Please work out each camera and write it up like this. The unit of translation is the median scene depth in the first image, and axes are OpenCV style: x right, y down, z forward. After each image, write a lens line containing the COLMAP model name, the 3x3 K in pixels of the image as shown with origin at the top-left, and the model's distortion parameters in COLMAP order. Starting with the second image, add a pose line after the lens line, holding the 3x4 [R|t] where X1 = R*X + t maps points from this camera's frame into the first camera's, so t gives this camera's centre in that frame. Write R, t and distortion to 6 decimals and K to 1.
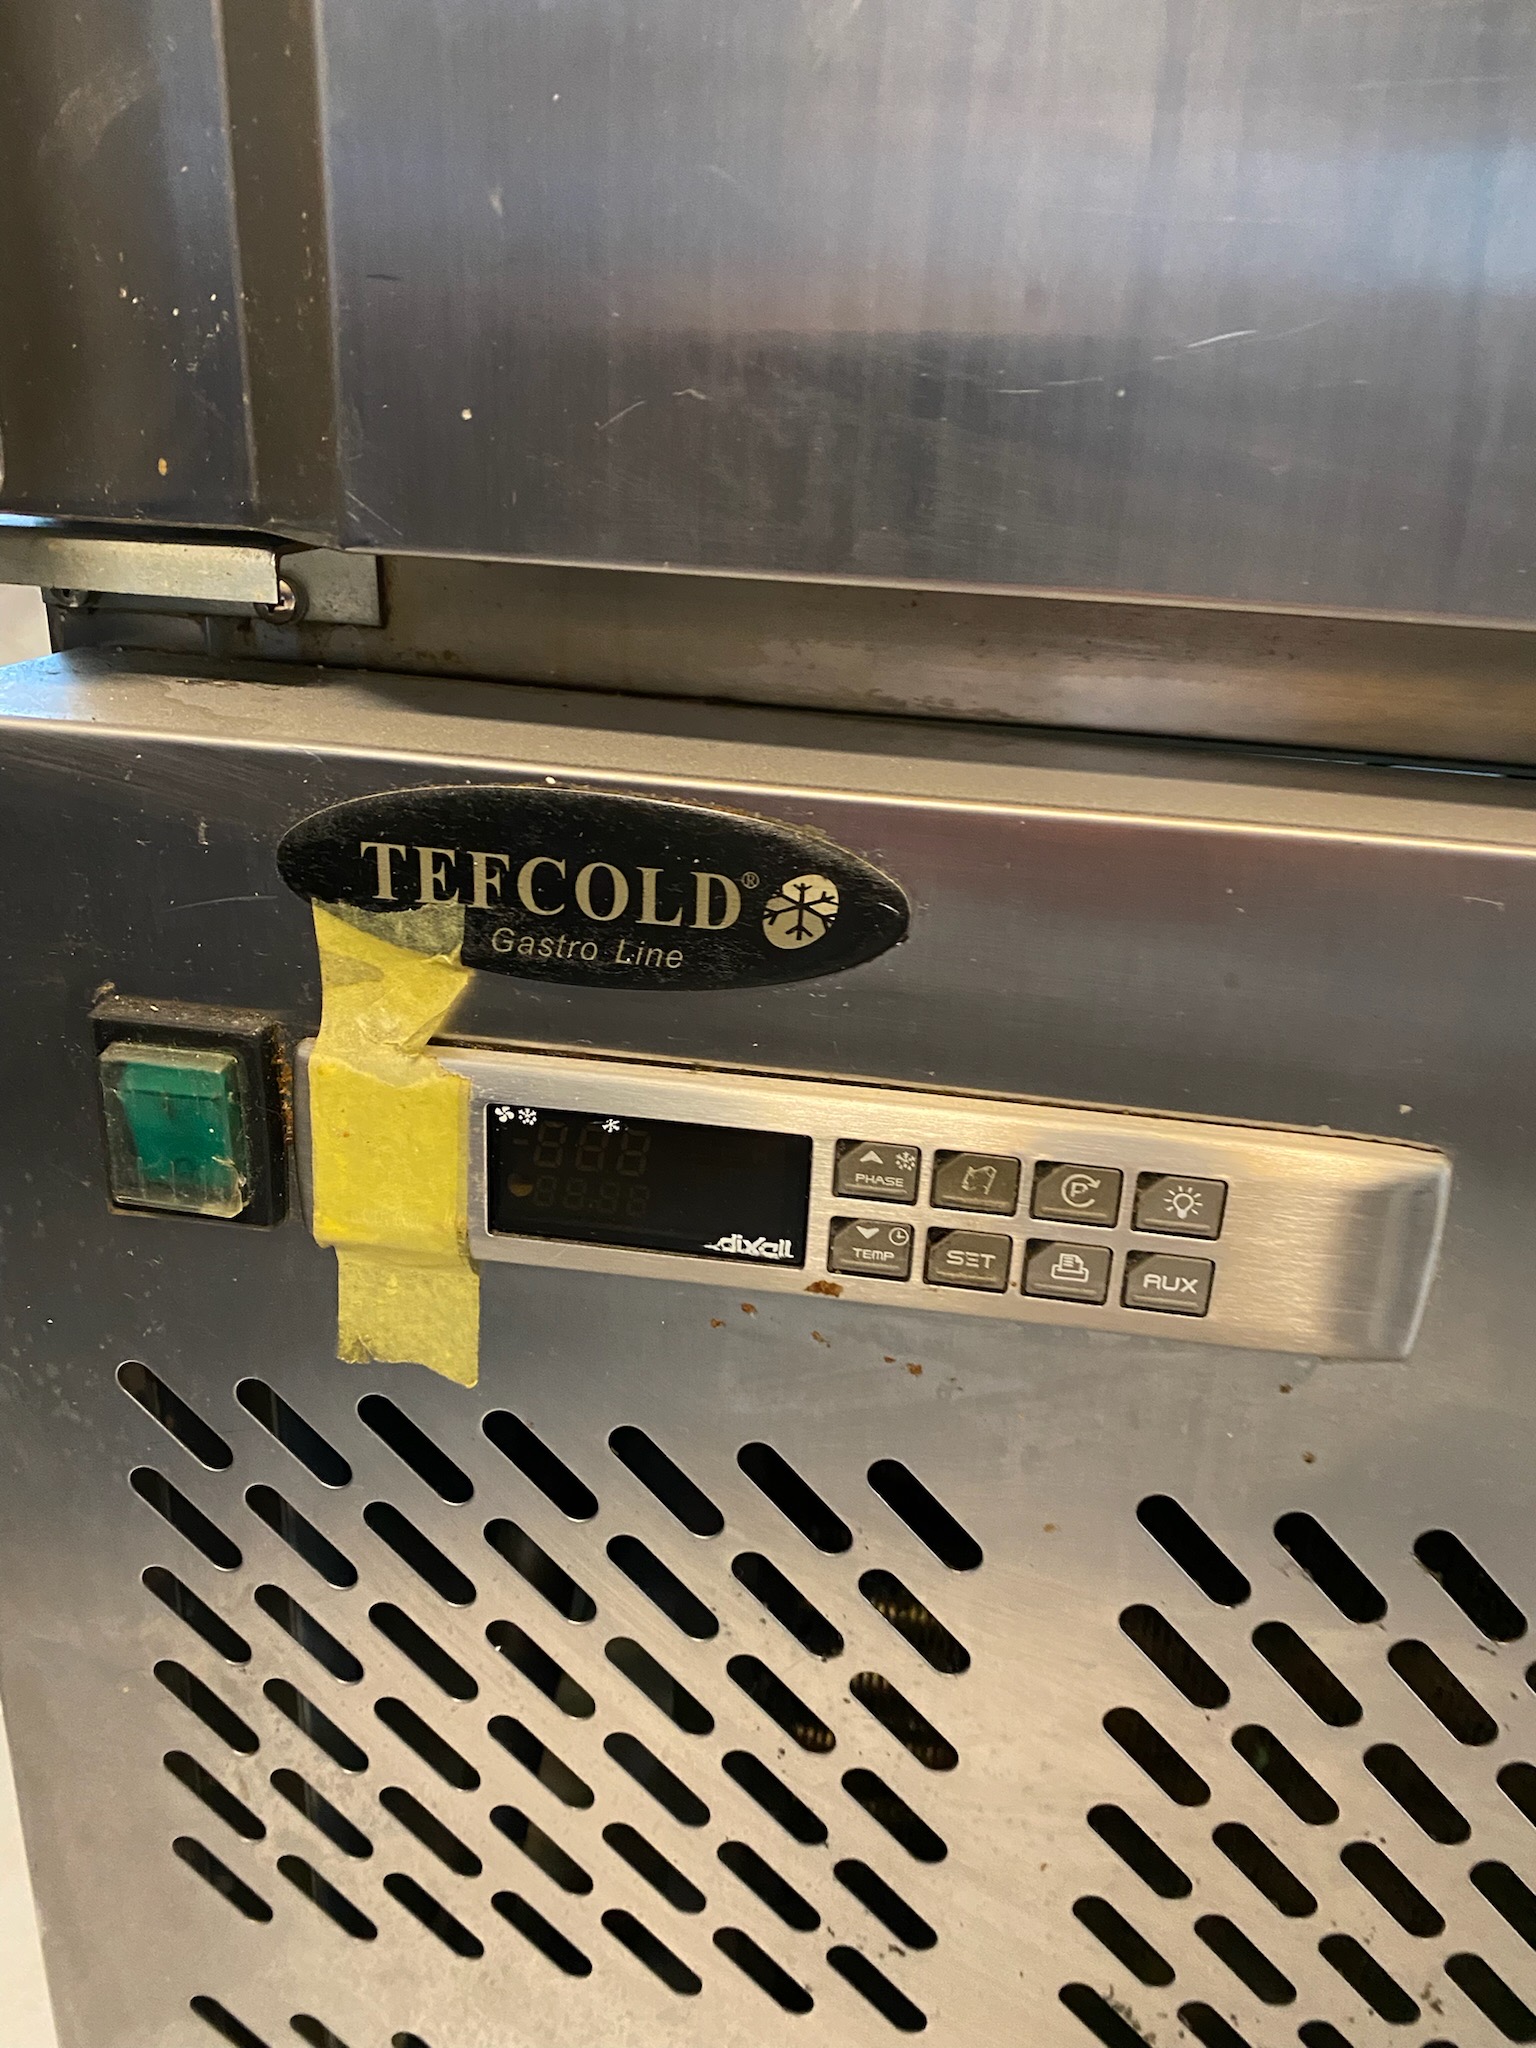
lens RADIAL K [[1580.1, 0, 768.0], [0, 1580.1, 1024.0], [0, 0, 1]] dist [-0.038982, 0.000675]
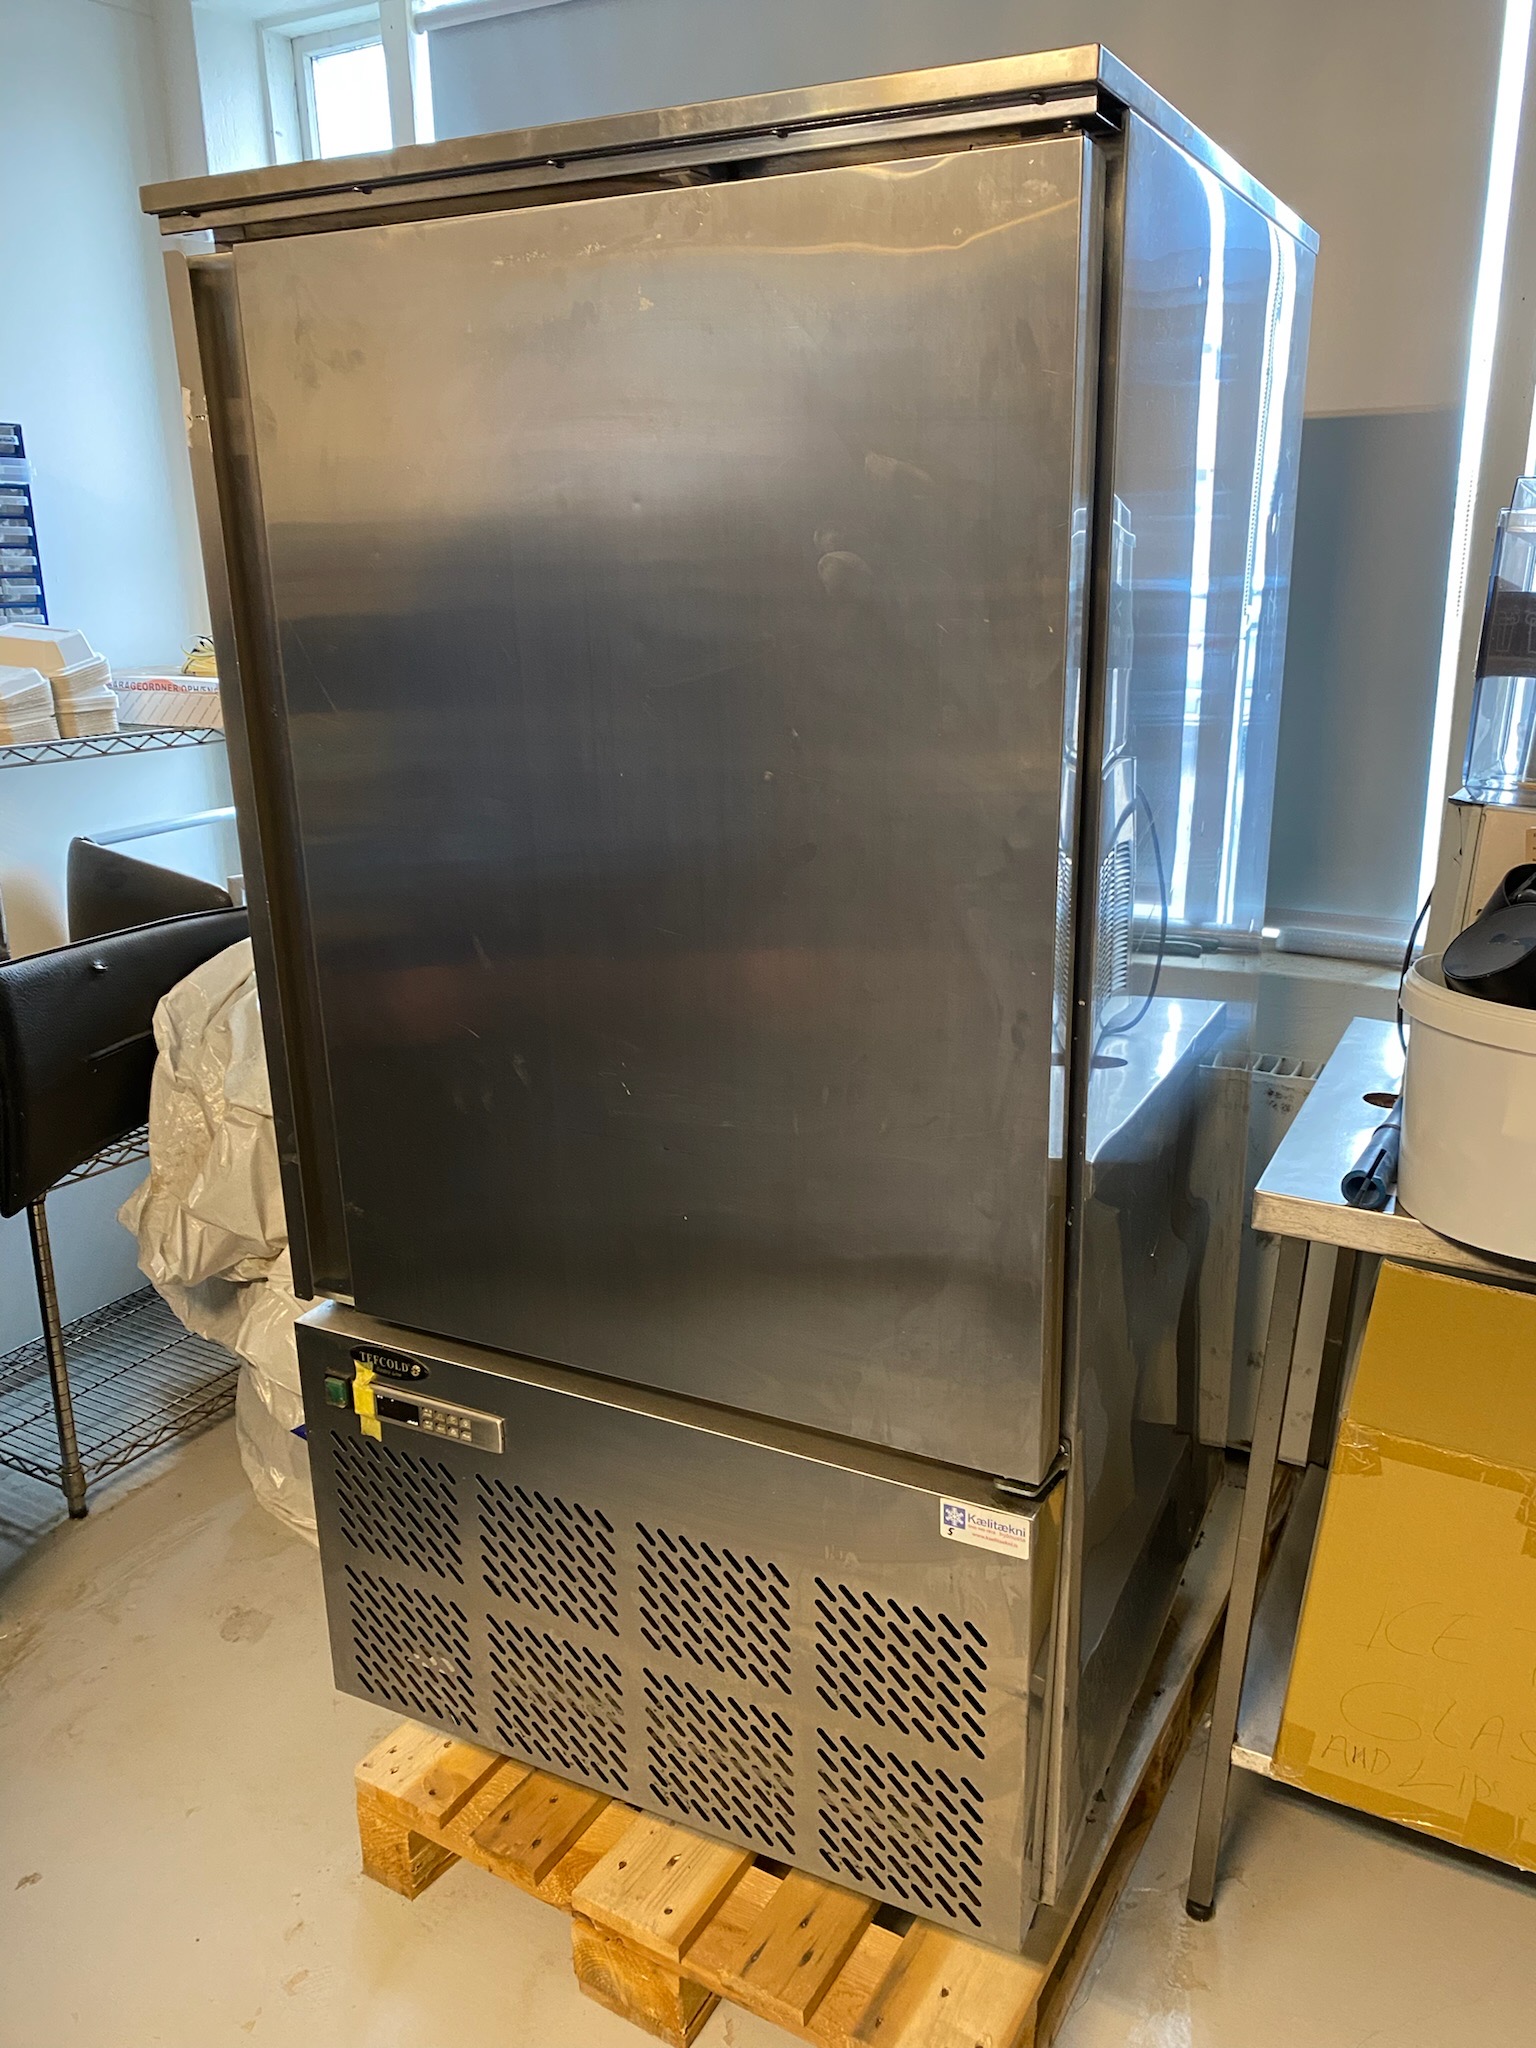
lens RADIAL K [[1580.1, 0, 768.0], [0, 1580.1, 1024.0], [0, 0, 1]] dist [-0.038982, 0.000675]
pose [[0.937100, 0.032557, -0.347540, 3.346864], [-0.064575, 0.994625, -0.080945, -0.990894], [0.343036, 0.098296, 0.934165, -4.365500]]
